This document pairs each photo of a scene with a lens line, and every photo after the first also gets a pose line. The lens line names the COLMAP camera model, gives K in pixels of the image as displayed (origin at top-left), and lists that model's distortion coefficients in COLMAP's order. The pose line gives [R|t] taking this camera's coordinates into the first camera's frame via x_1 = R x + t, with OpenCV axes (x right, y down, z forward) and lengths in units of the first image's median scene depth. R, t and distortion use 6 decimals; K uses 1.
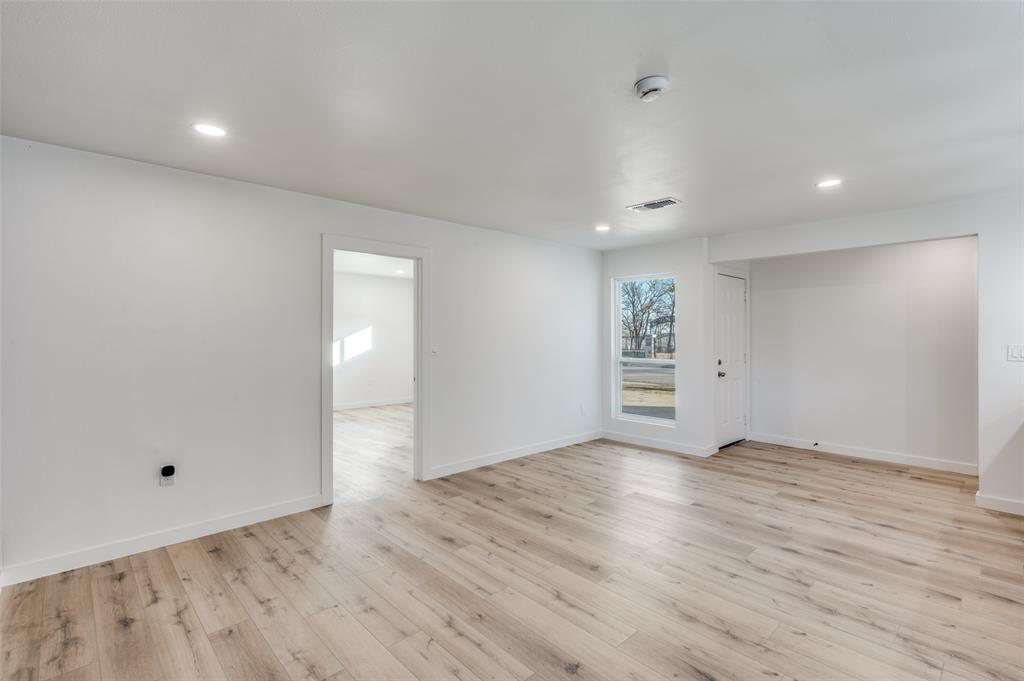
lens RADIAL K [[479.1, 0, 515.1], [0, 479.1, 338.0], [0, 0, 1]] dist [0.002698, 0.001012]
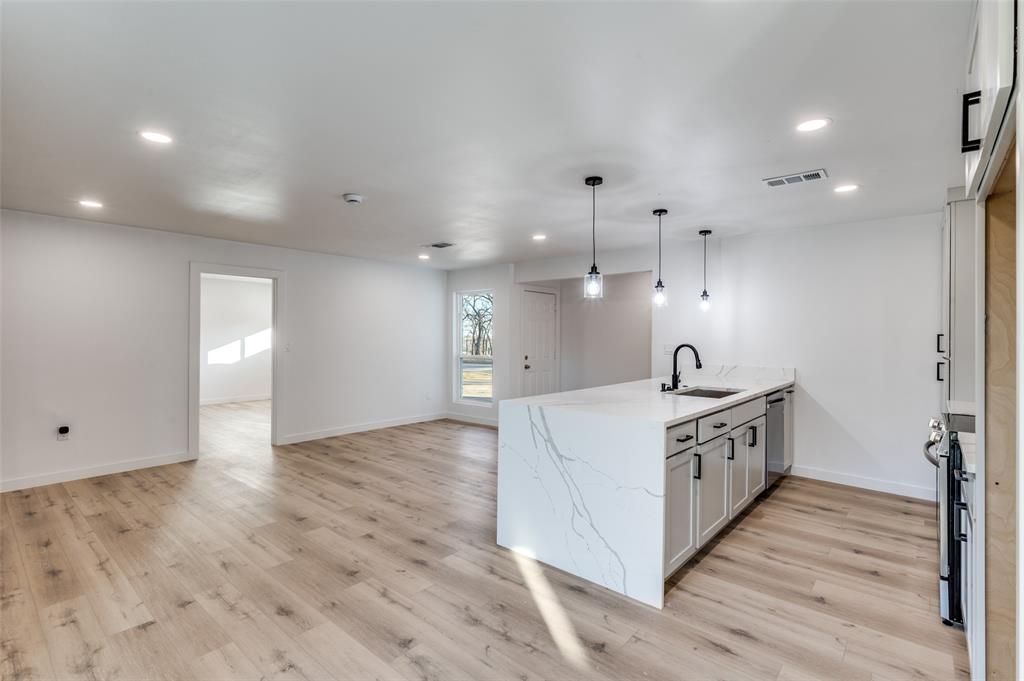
lens RADIAL K [[479.1, 0, 514.0], [0, 479.1, 340.1], [0, 0, 1]] dist [0.002698, 0.001012]
pose [[0.994807, 0.002642, 0.101748, 0.428959], [-0.002584, 0.999996, -0.000701, 0.005020], [-0.101749, 0.000434, 0.994810, -0.518130]]
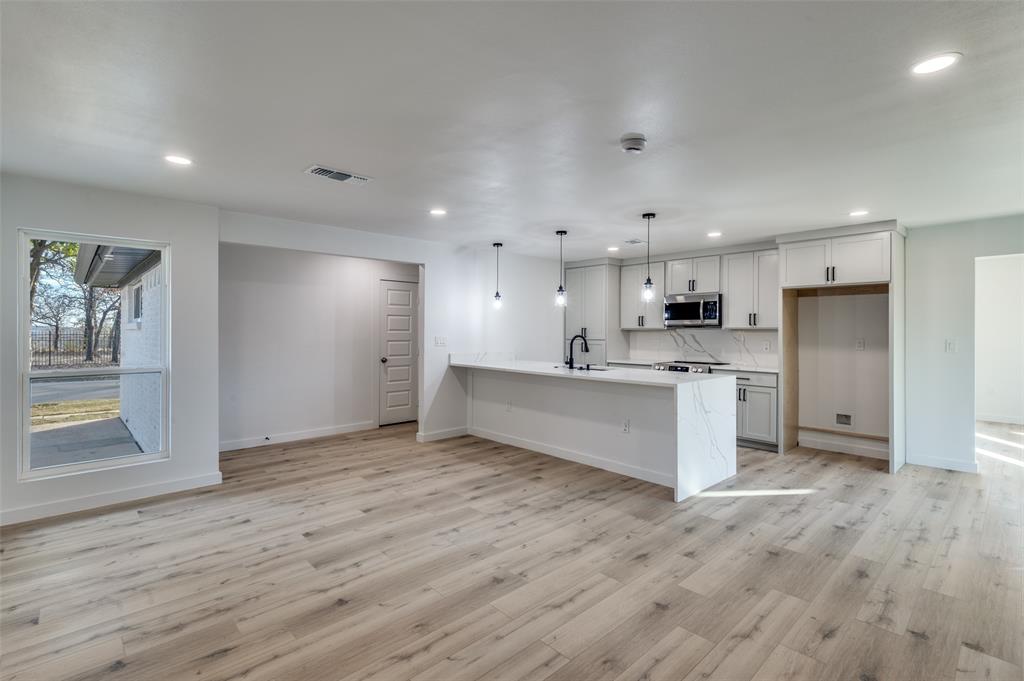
lens RADIAL K [[479.1, 0, 516.0], [0, 479.1, 332.6], [0, 0, 1]] dist [0.002698, 0.001012]
pose [[-0.005220, -0.005688, 0.999970, -0.632650], [0.004781, 0.999972, 0.005713, -0.006406], [-0.999975, 0.004811, -0.005193, 0.799404]]
